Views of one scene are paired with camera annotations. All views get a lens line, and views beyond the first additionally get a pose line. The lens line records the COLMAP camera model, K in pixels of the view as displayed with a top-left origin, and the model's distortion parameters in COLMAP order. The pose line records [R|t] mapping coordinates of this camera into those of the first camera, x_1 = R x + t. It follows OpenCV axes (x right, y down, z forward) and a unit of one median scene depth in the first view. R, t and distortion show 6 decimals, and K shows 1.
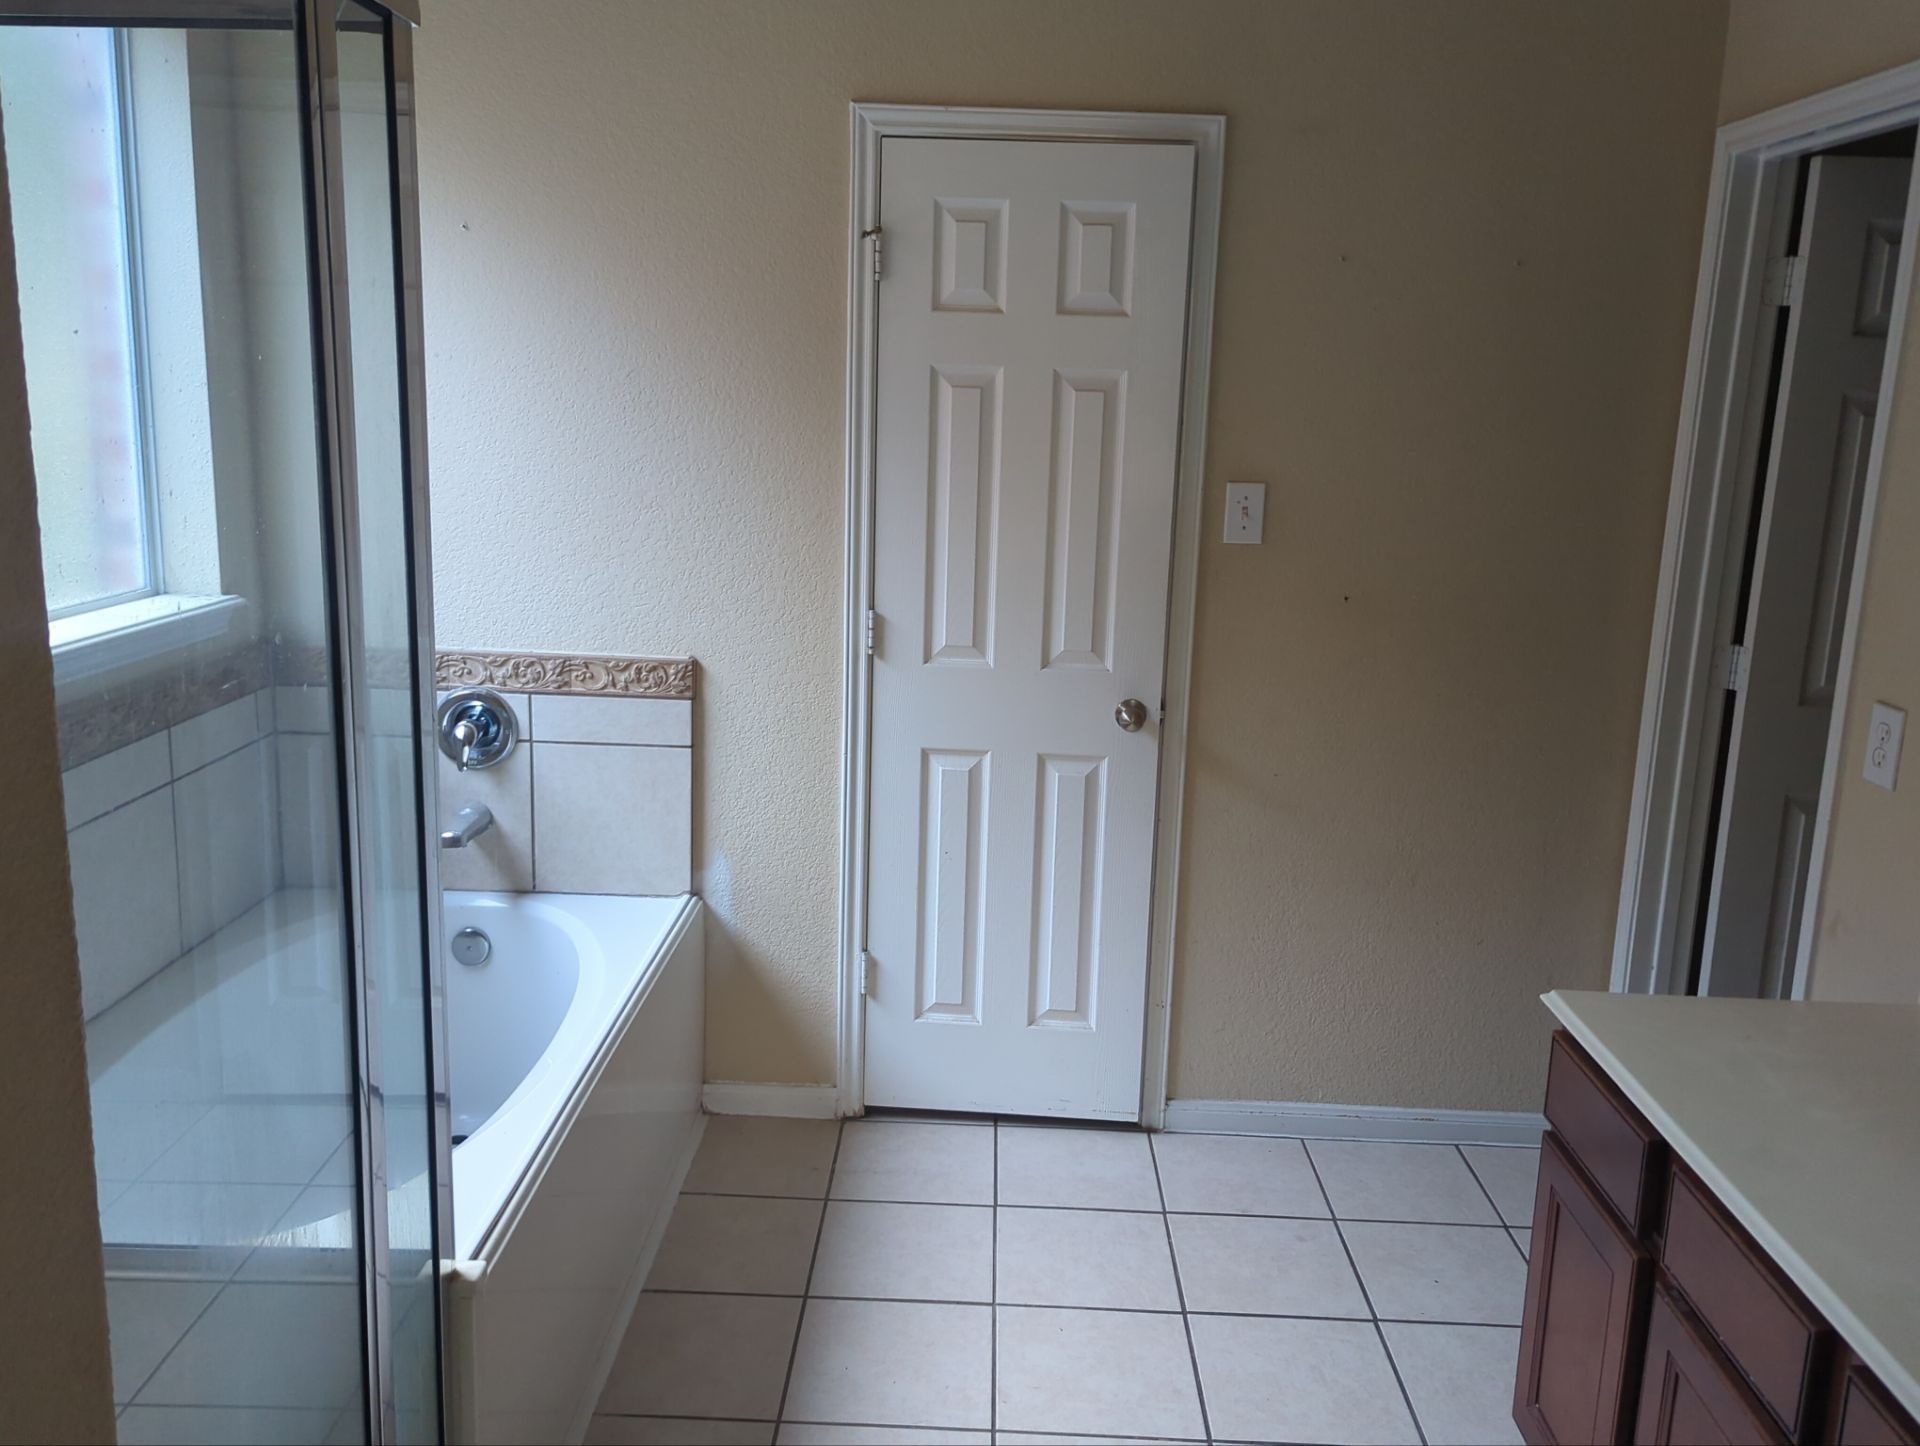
lens RADIAL K [[1553.9, 0, 959.0], [0, 1553.9, 711.6], [0, 0, 1]] dist [0.039960, -0.002941]
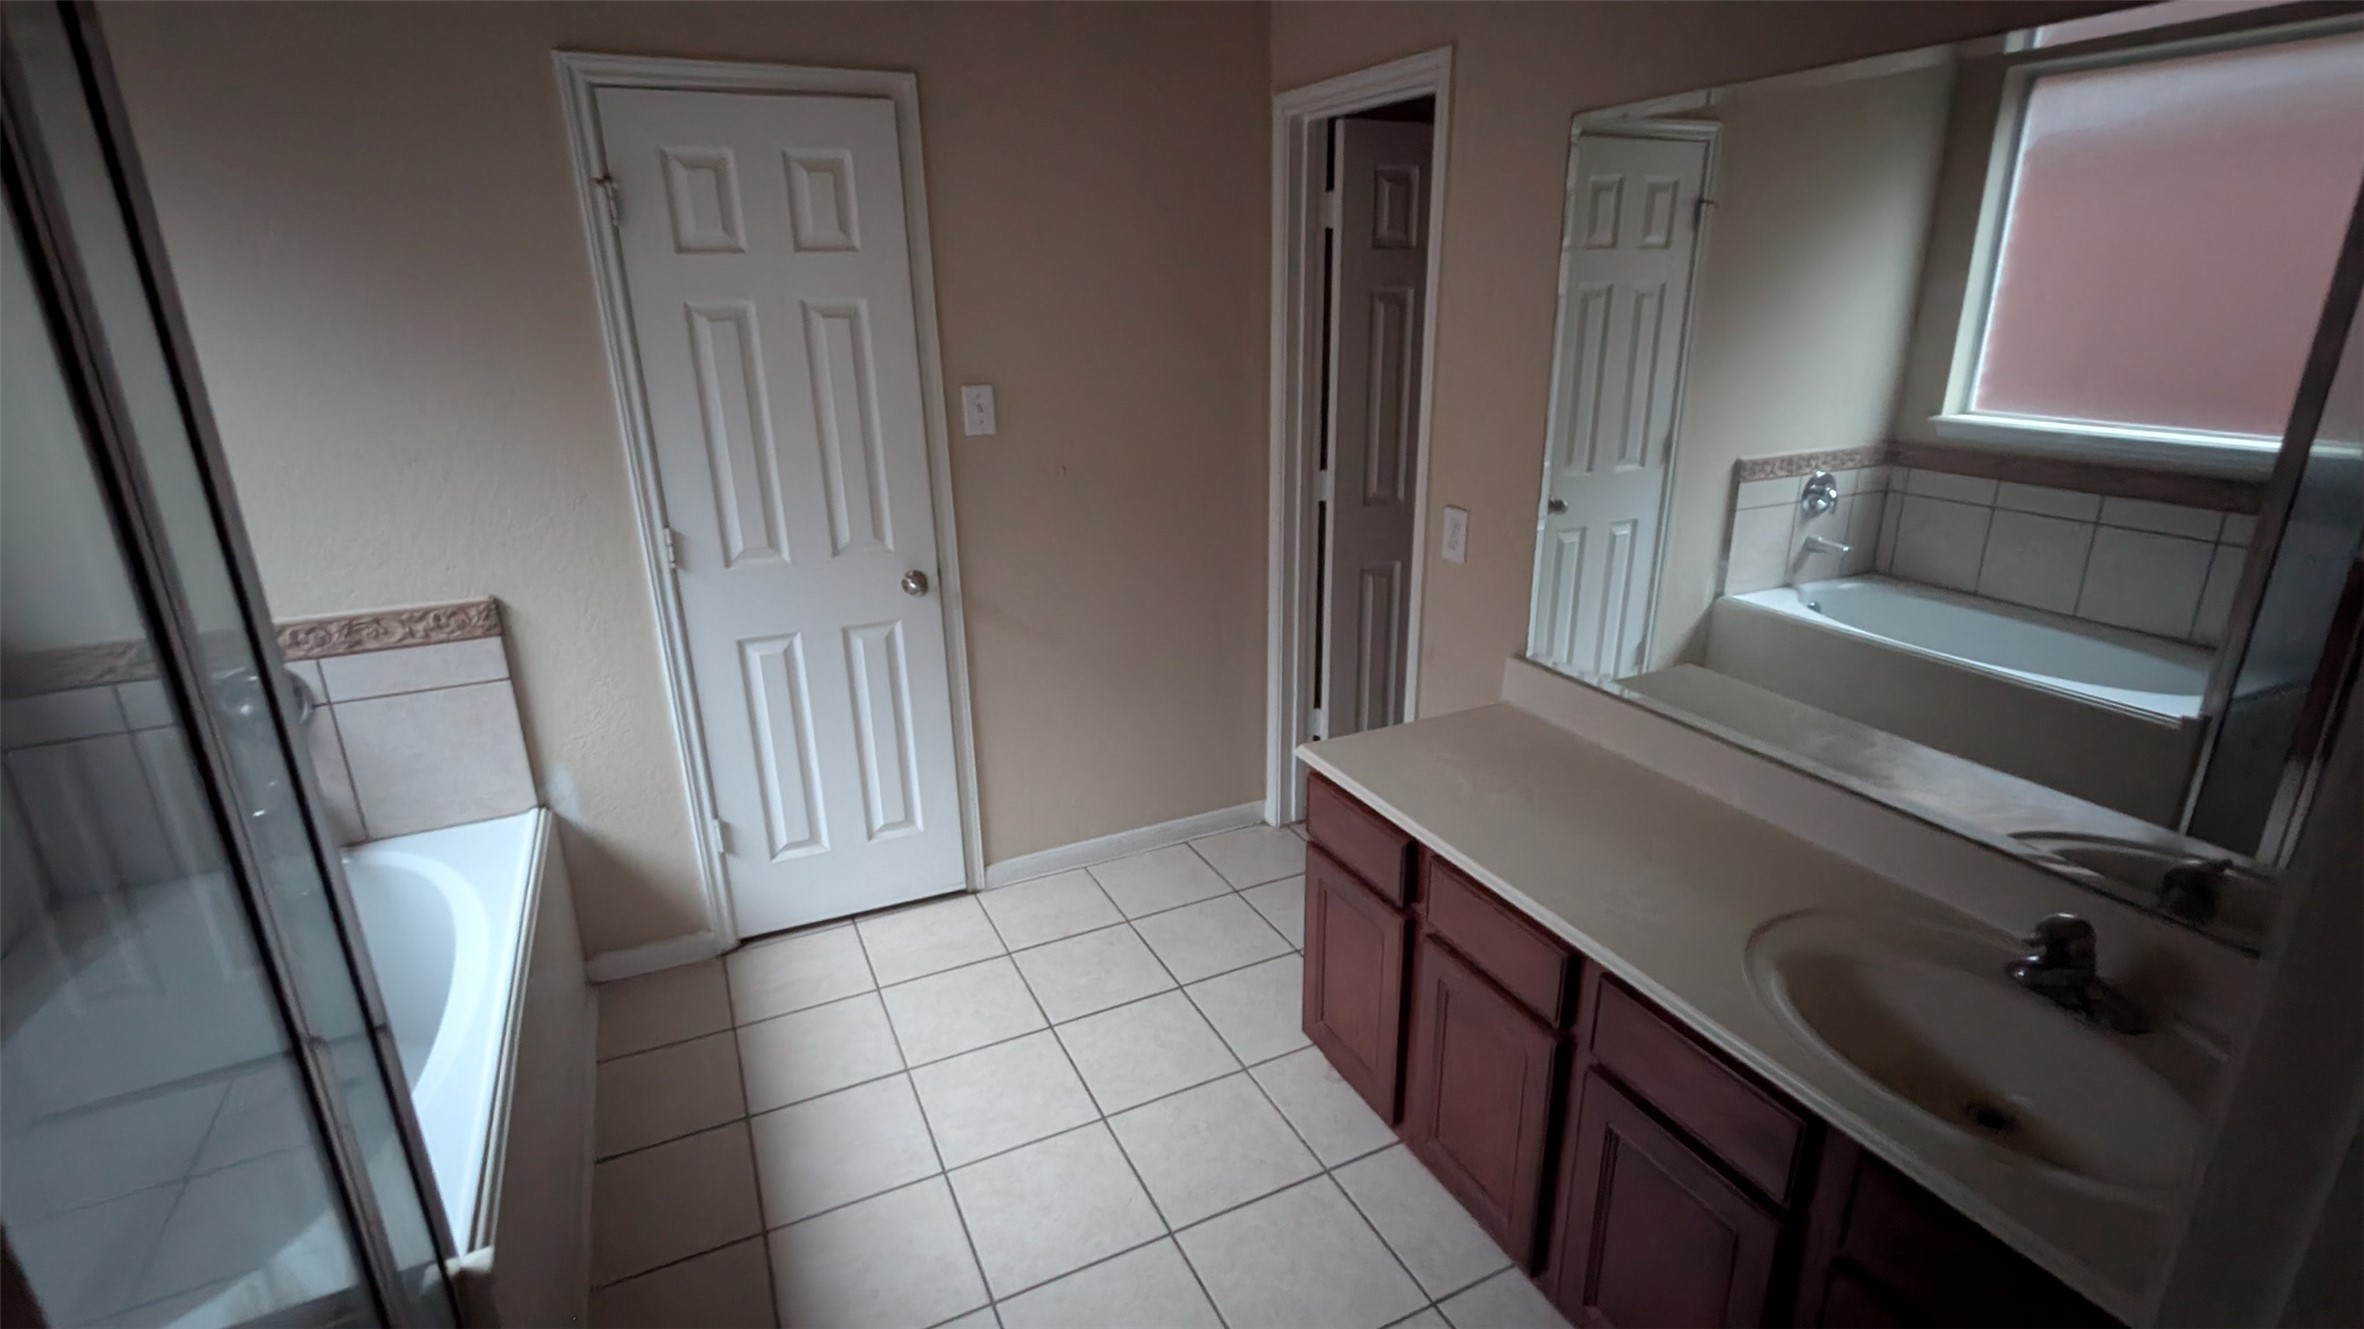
lens RADIAL K [[1113.5, 0, 1182.0], [0, 1113.5, 664.5], [0, 0, 1]] dist [0.000564, -0.000629]
pose [[0.889821, -0.194743, 0.412667, -0.075503], [0.140663, 0.977380, 0.157931, -0.043872], [-0.434089, -0.082483, 0.897086, 0.107521]]
